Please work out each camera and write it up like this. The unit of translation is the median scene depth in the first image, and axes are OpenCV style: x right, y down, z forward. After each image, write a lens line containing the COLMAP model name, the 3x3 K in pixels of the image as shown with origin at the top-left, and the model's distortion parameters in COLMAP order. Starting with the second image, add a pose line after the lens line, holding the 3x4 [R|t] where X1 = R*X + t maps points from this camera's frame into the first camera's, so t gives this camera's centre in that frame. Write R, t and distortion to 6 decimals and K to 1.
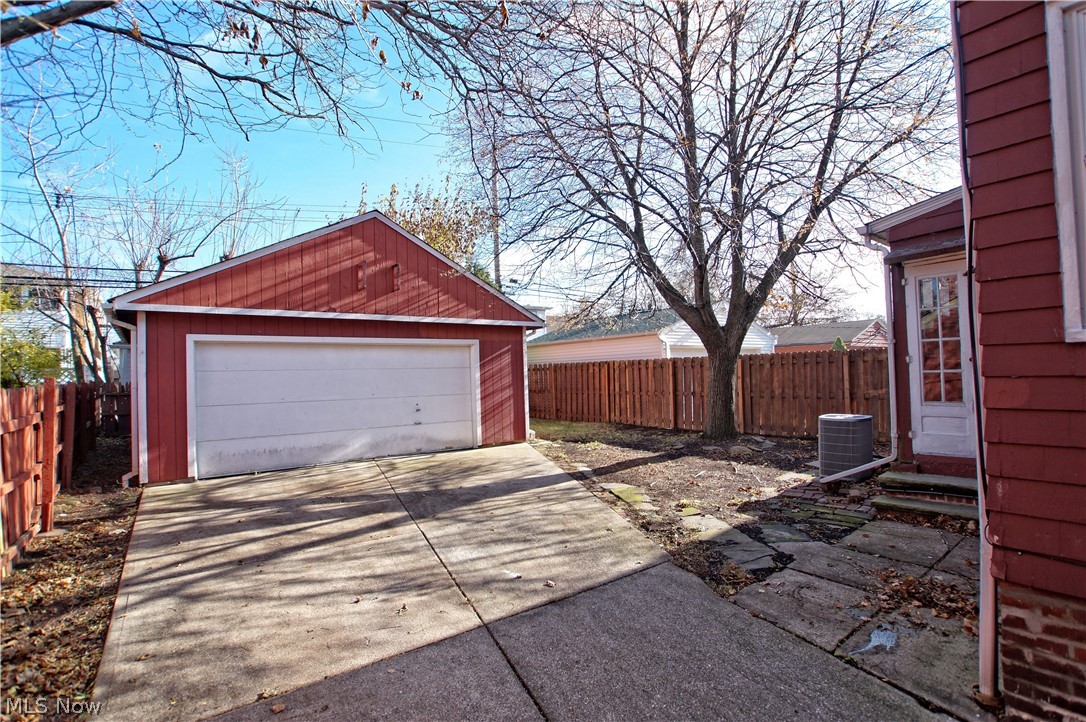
lens RADIAL K [[524.2, 0, 548.3], [0, 524.2, 357.6], [0, 0, 1]] dist [-0.069615, 0.031896]
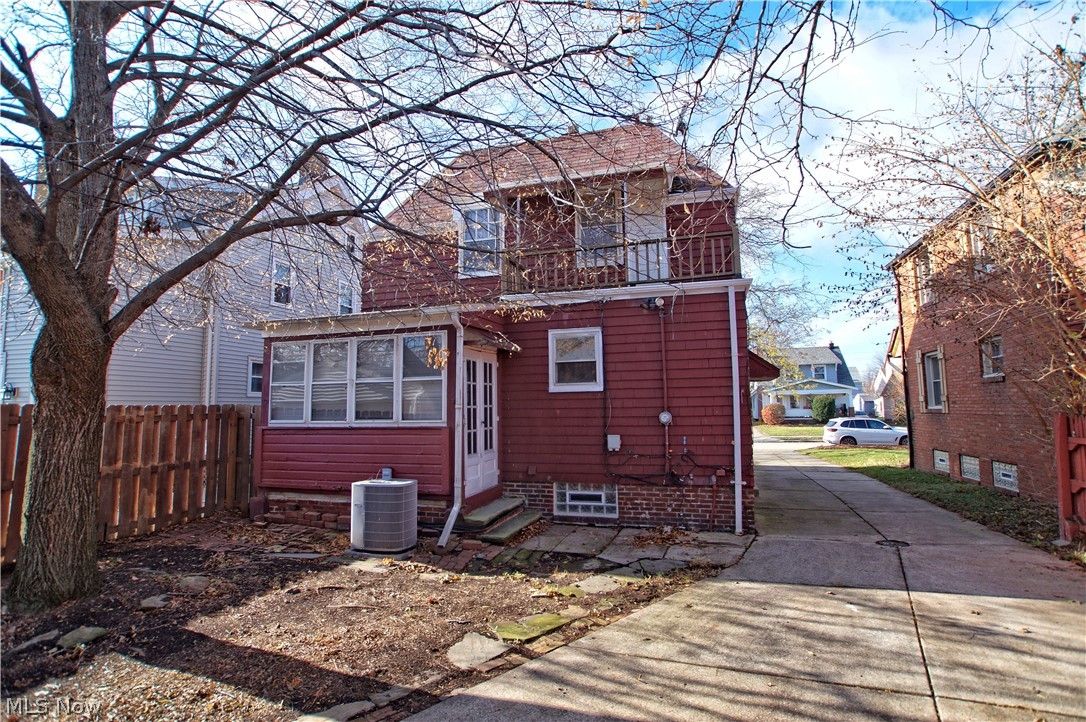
lens RADIAL K [[532.0, 0, 543.0], [0, 532.0, 361.0], [0, 0, 1]] dist [-0.059507, 0.020279]
pose [[-0.562426, 0.118830, 0.818264, -0.576735], [0.009400, 0.990474, -0.137378, 0.044241], [-0.826794, -0.069573, -0.558185, 1.922904]]
